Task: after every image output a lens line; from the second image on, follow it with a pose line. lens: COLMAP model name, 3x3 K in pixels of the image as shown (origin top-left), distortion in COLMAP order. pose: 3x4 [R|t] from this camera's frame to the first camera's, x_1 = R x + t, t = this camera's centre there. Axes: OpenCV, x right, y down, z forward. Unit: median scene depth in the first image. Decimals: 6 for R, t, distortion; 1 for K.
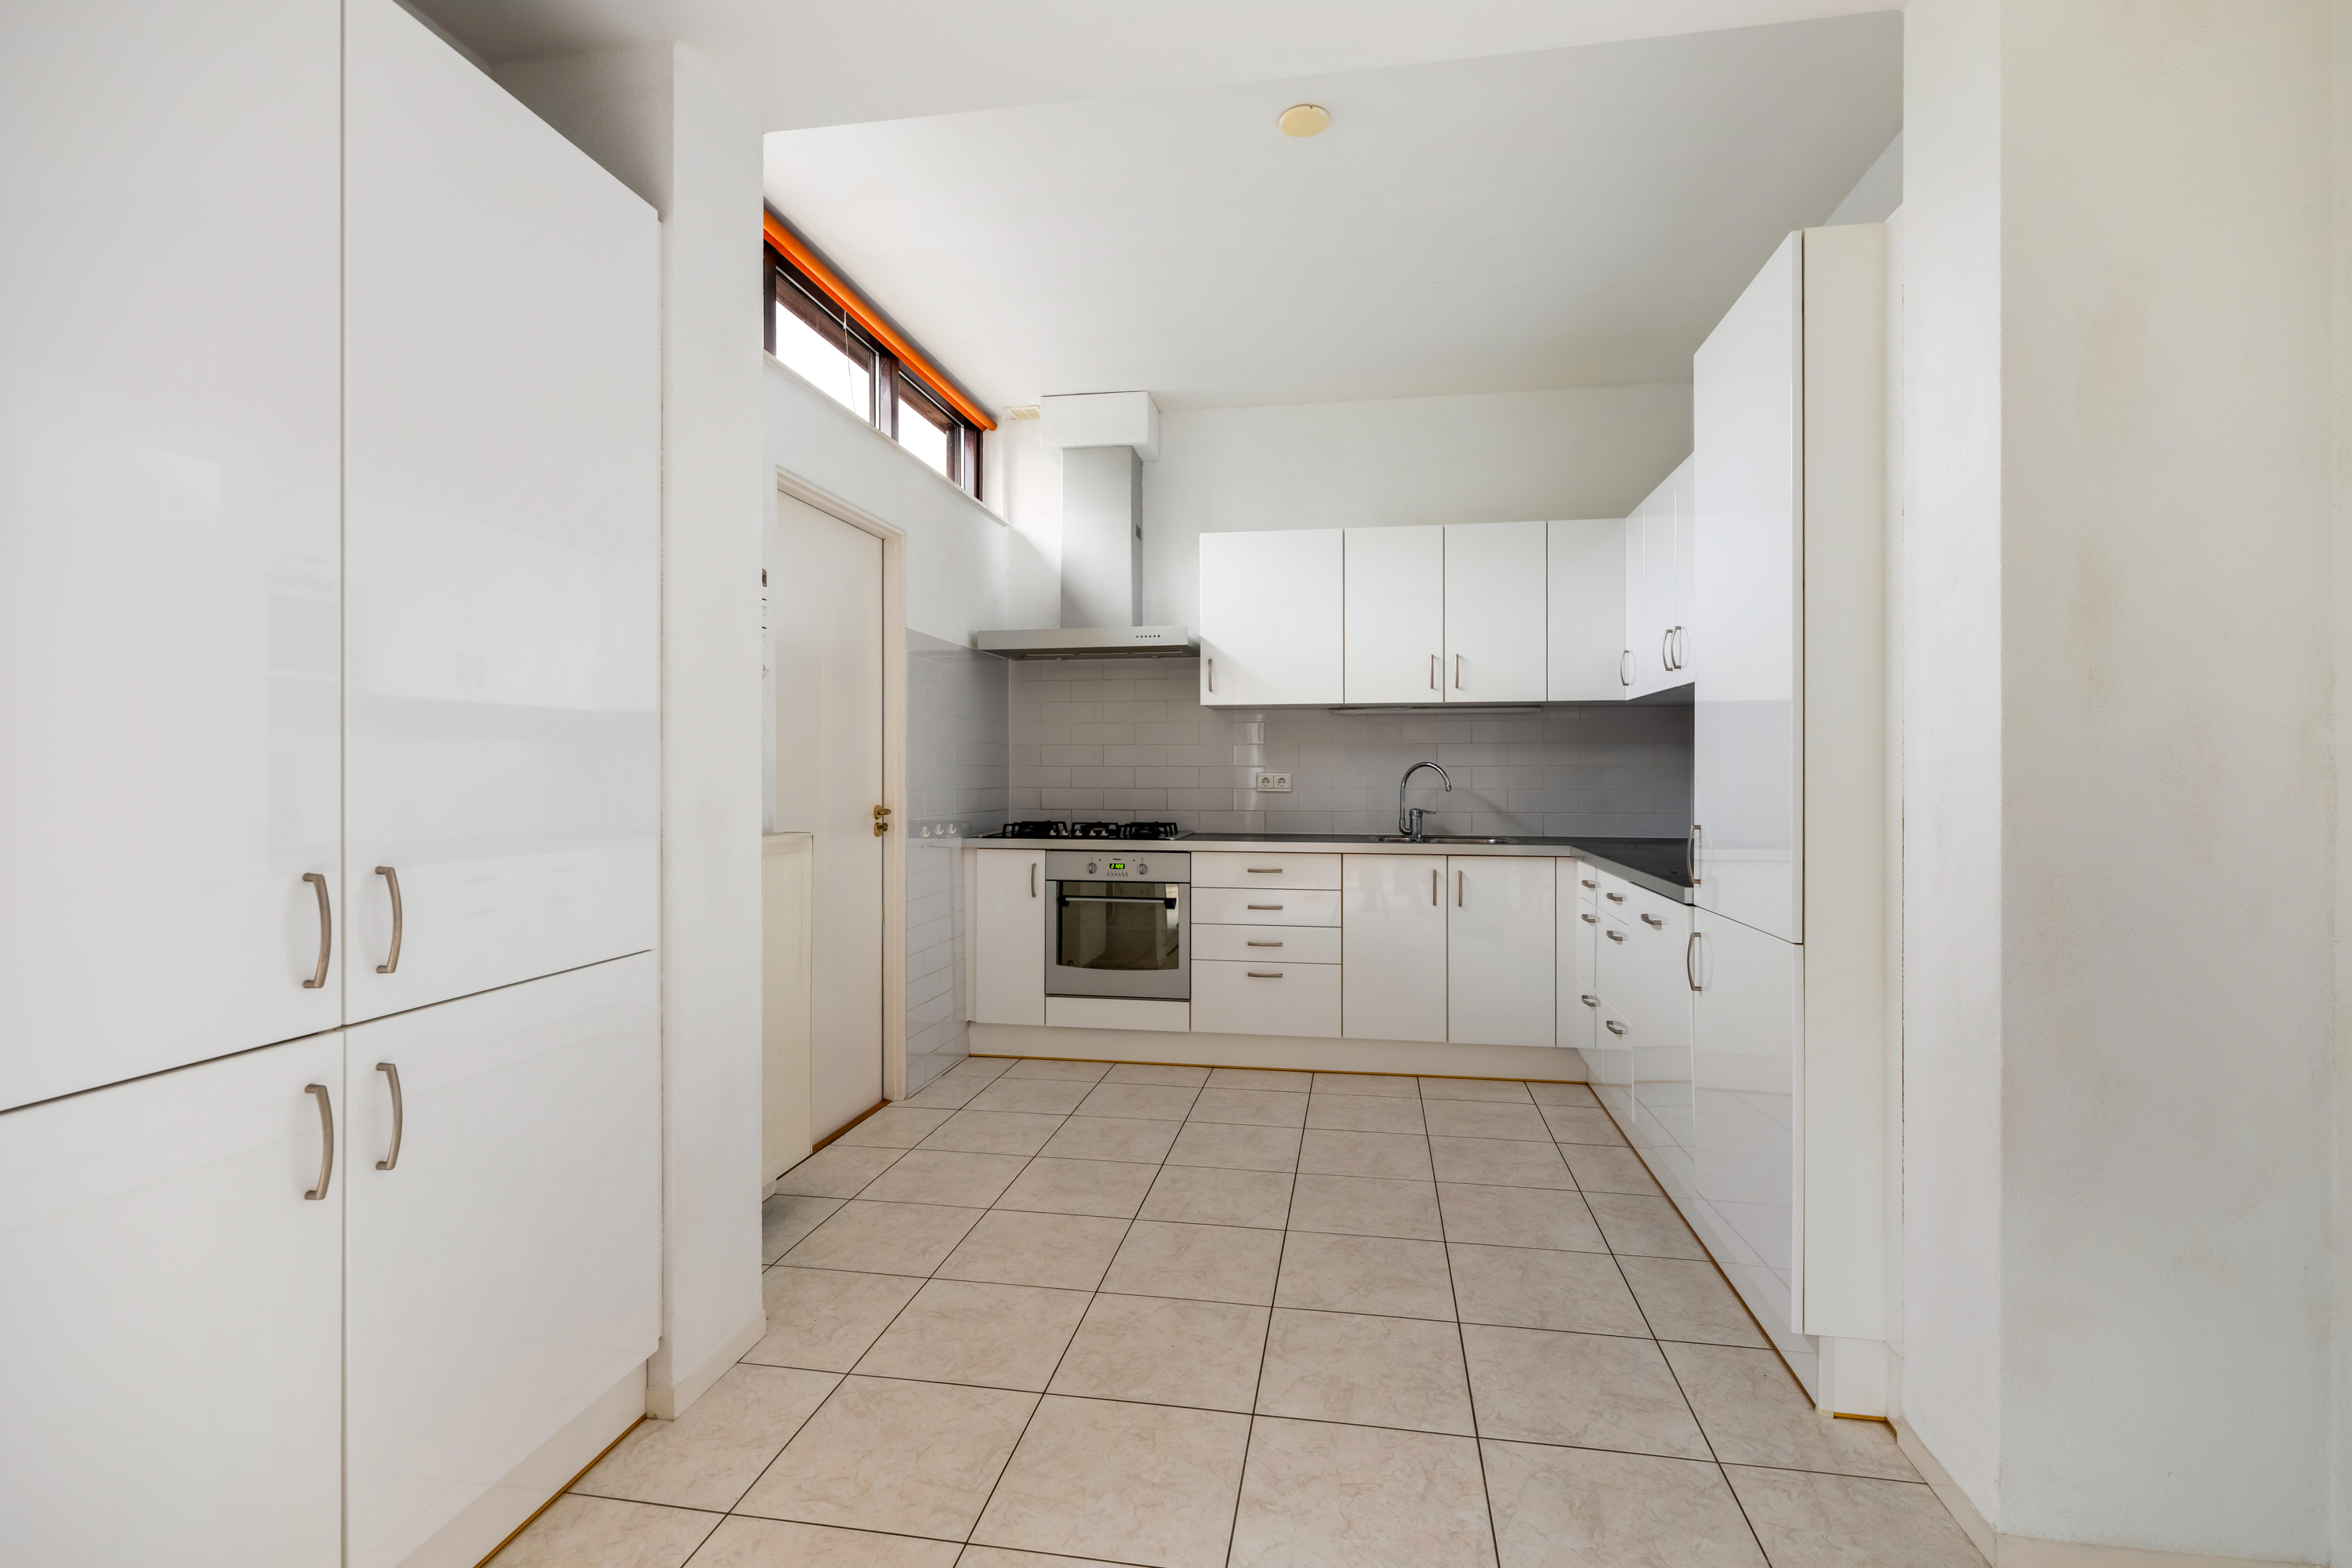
lens RADIAL K [[1087.3, 0, 1177.6], [0, 1087.3, 759.1], [0, 0, 1]] dist [-0.001893, -0.000580]
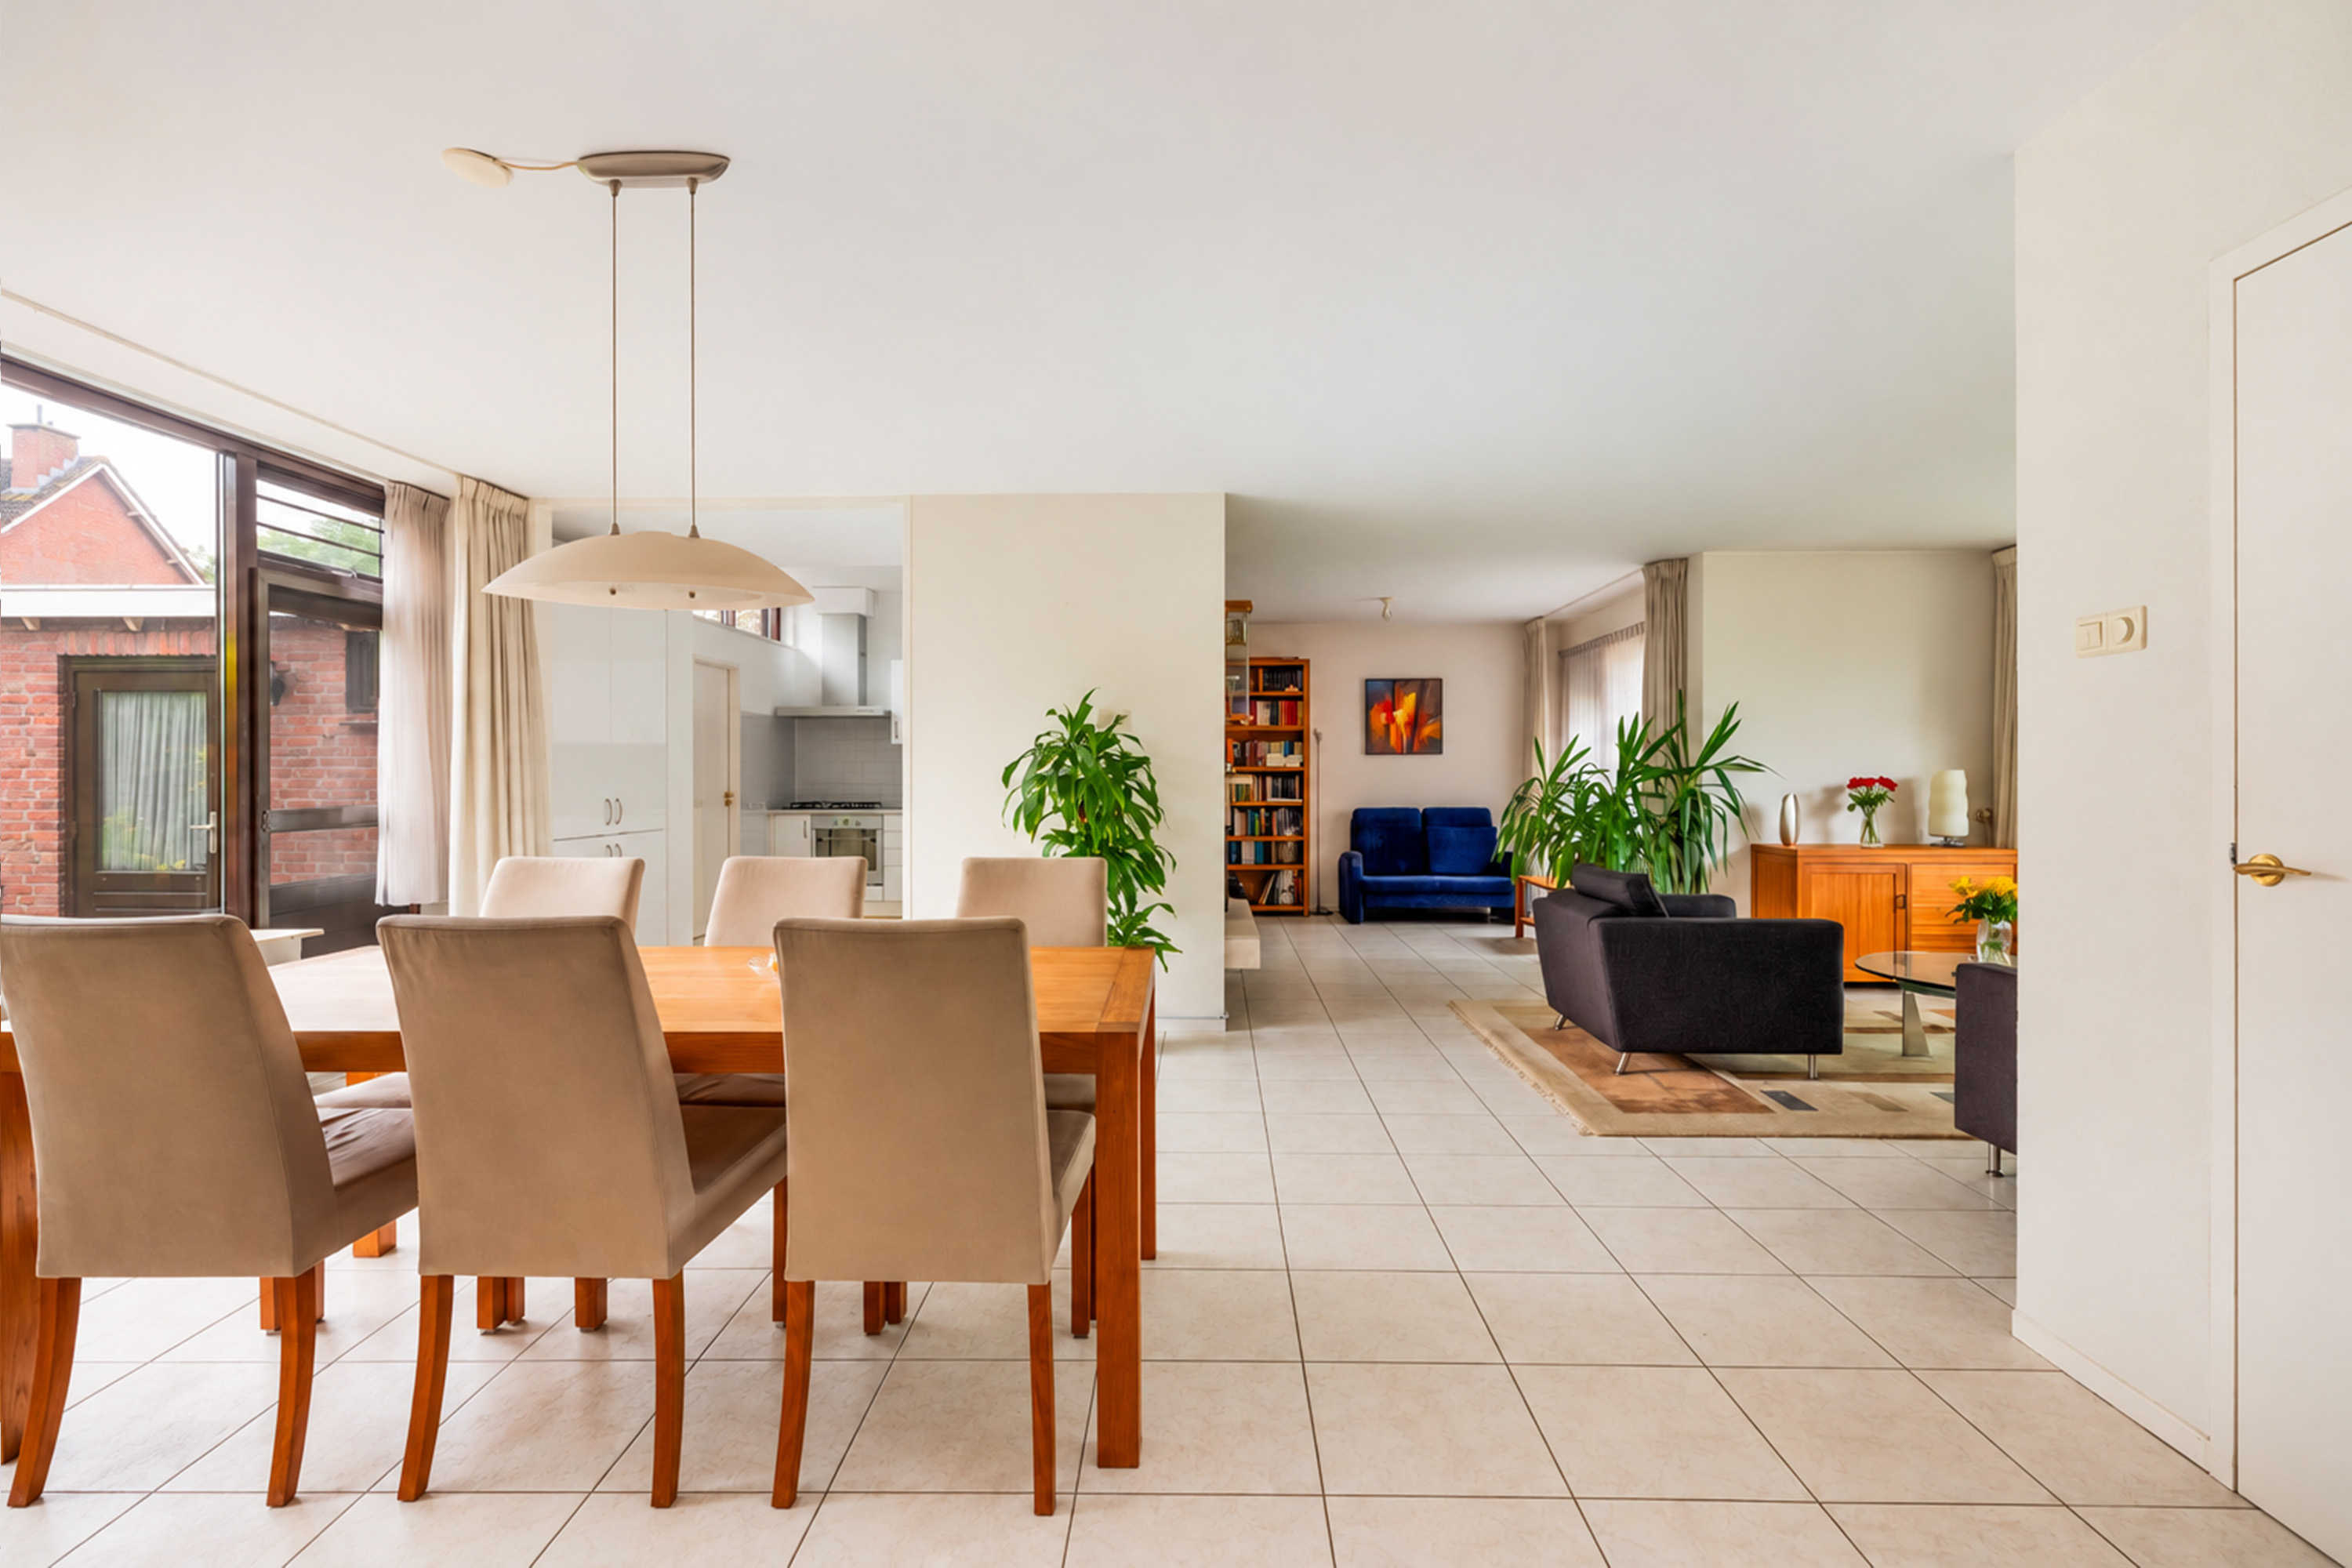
lens RADIAL K [[1060.4, 0, 1176.0], [0, 1060.4, 784.0], [0, 0, 1]] dist [0.004453, 0.000414]
pose [[0.990230, -0.002157, 0.139427, 0.281873], [0.000145, 0.999896, 0.014442, -0.003247], [-0.139444, -0.014281, 0.990127, -1.082799]]
